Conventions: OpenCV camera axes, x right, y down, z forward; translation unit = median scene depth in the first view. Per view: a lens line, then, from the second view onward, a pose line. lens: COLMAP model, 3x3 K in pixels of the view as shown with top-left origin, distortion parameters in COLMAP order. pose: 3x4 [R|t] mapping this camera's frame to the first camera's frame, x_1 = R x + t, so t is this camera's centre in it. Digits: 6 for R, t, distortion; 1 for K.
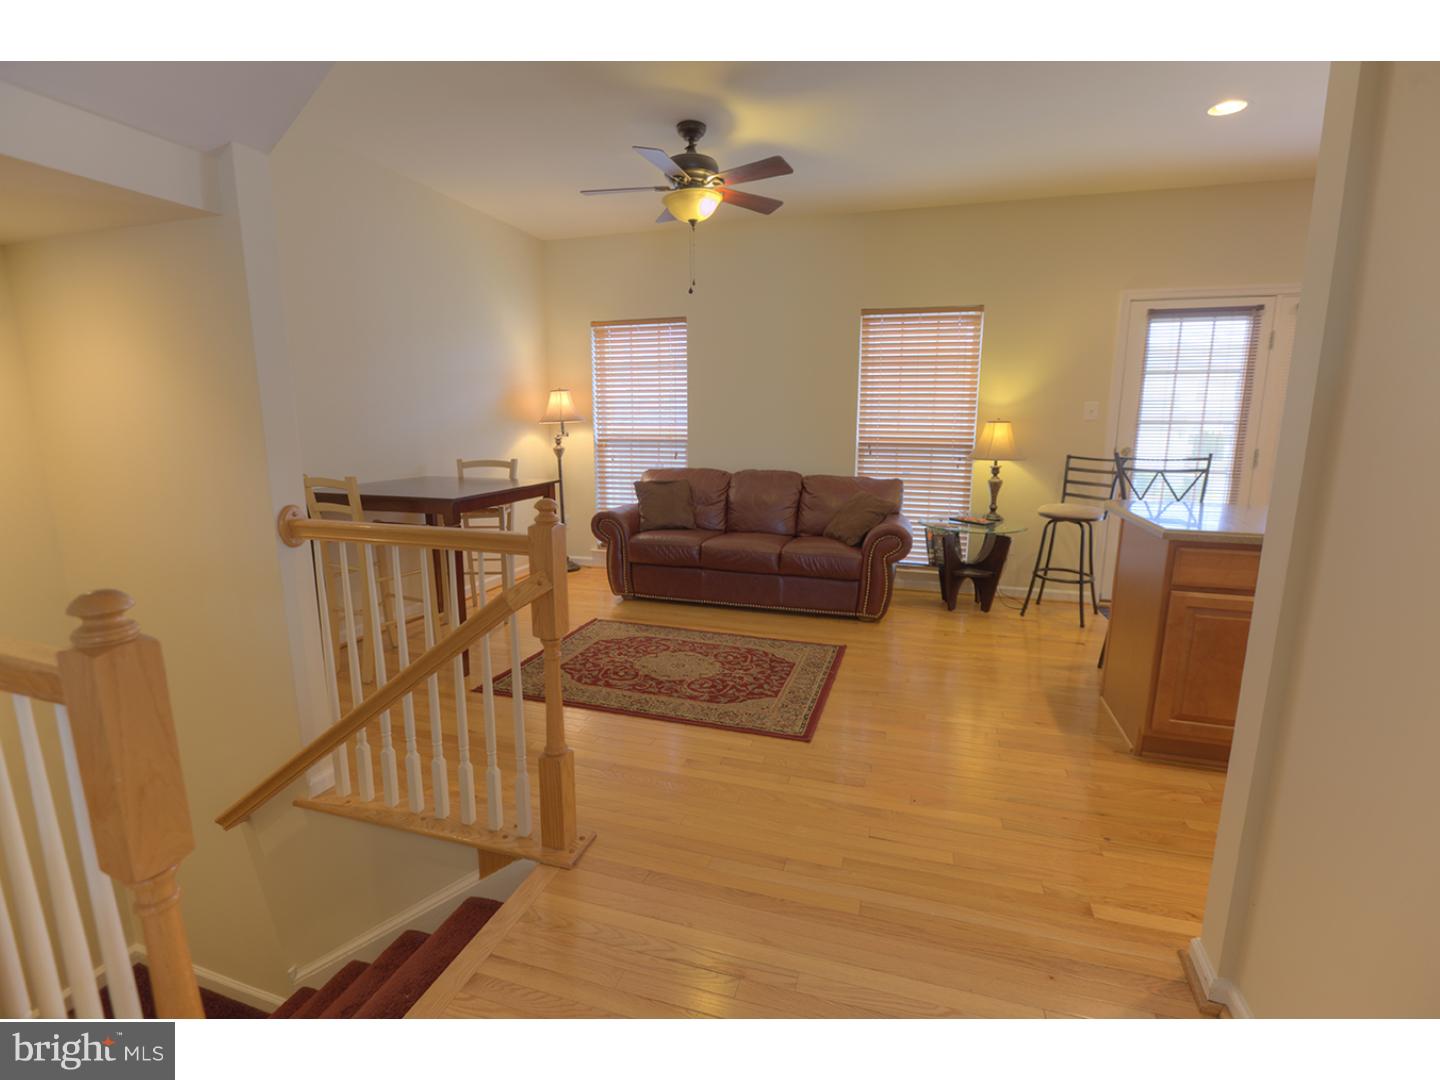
lens RADIAL K [[656.2, 0, 720.0], [0, 656.2, 540.0], [0, 0, 1]] dist [-0.016074, 0.000162]
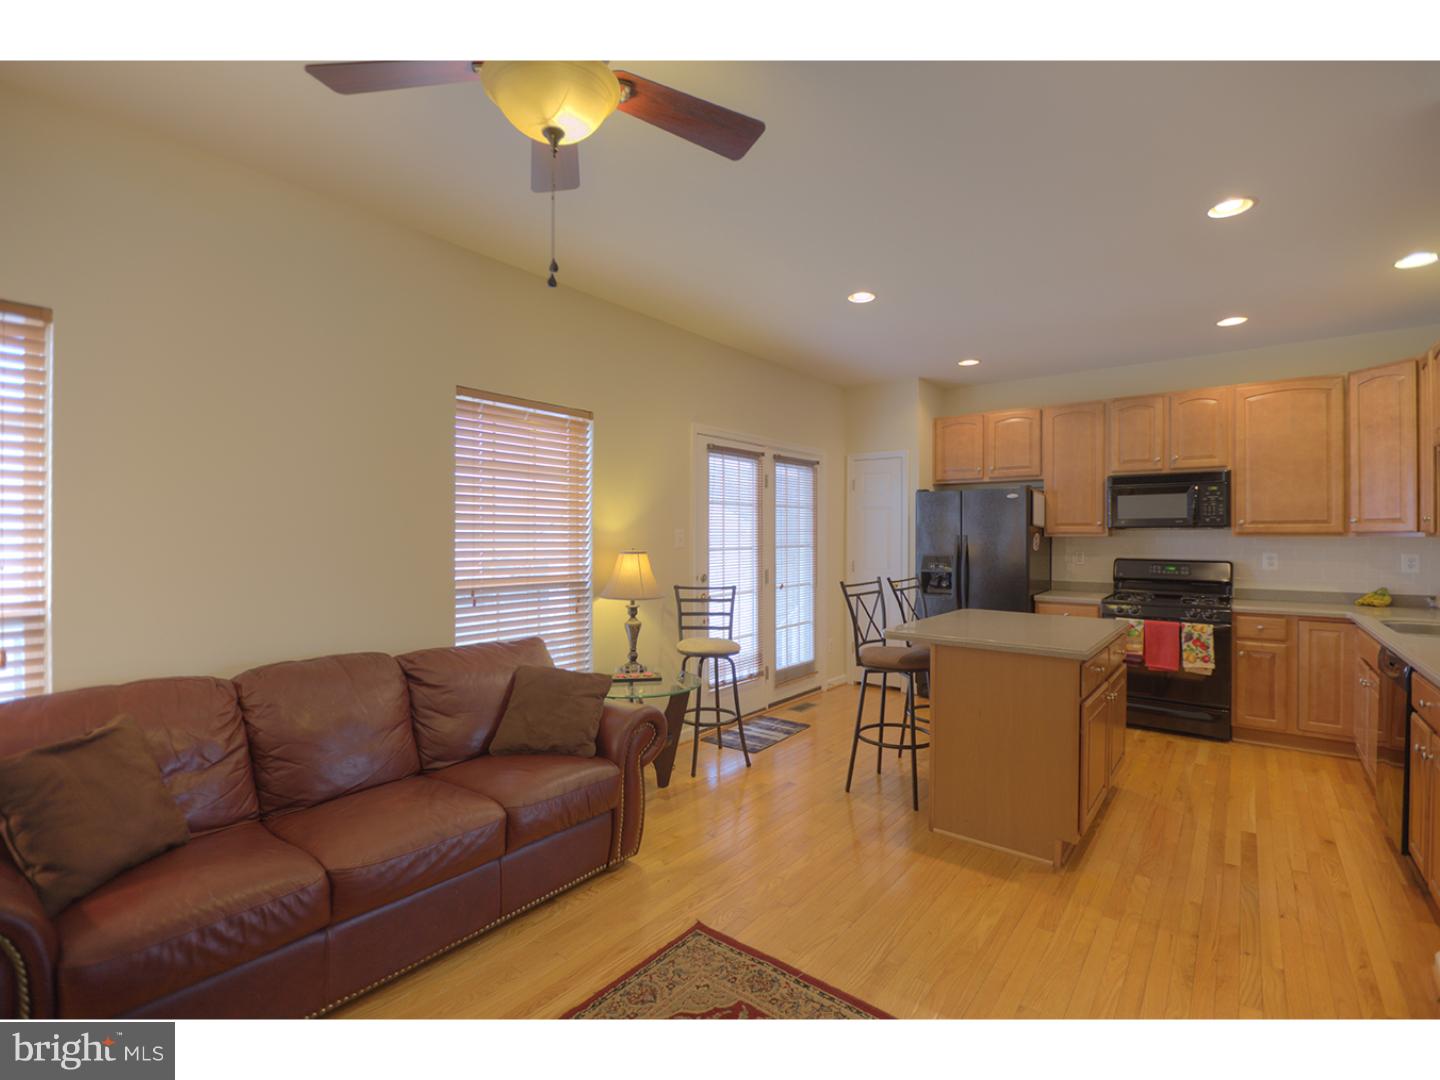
lens RADIAL K [[669.1, 0, 720.0], [0, 669.1, 540.0], [0, 0, 1]] dist [-0.001487, -0.000115]
pose [[0.363024, -0.009251, 0.931734, -0.323158], [0.162931, 0.985175, -0.053699, -0.131326], [-0.917424, 0.171302, 0.359149, 0.583100]]
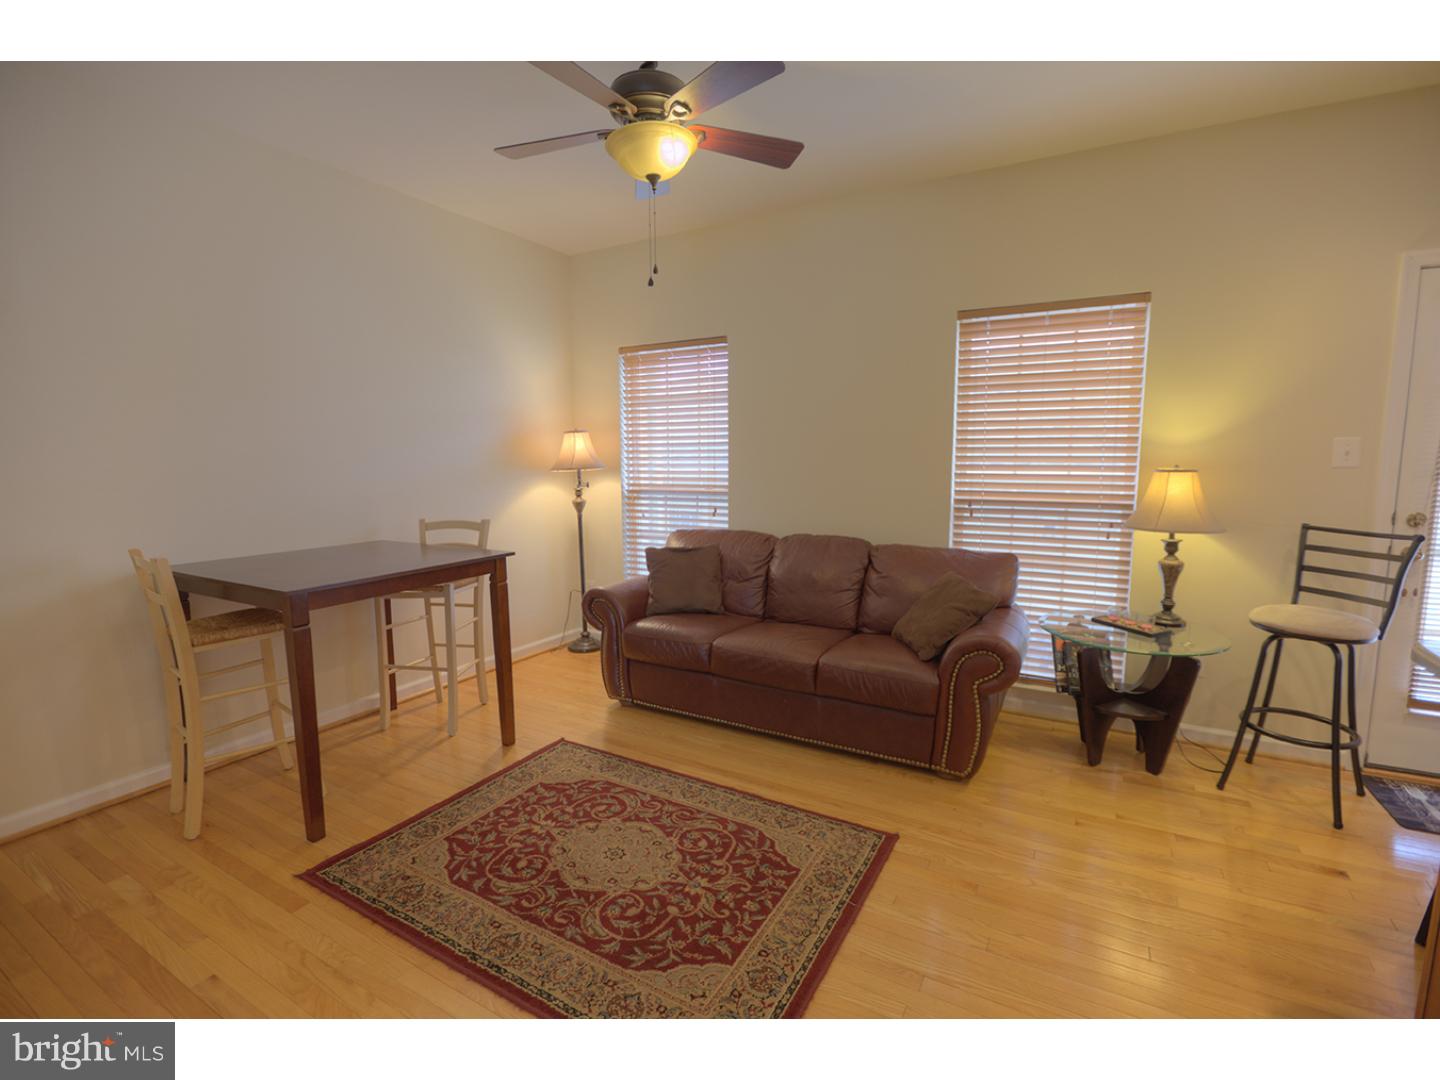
lens RADIAL K [[656.2, 0, 720.0], [0, 656.2, 540.0], [0, 0, 1]] dist [-0.016074, 0.000162]
pose [[0.976029, 0.019040, -0.216805, 0.131182], [-0.030757, 0.998235, -0.050801, -0.067346], [0.215456, 0.056252, 0.974892, 0.291512]]
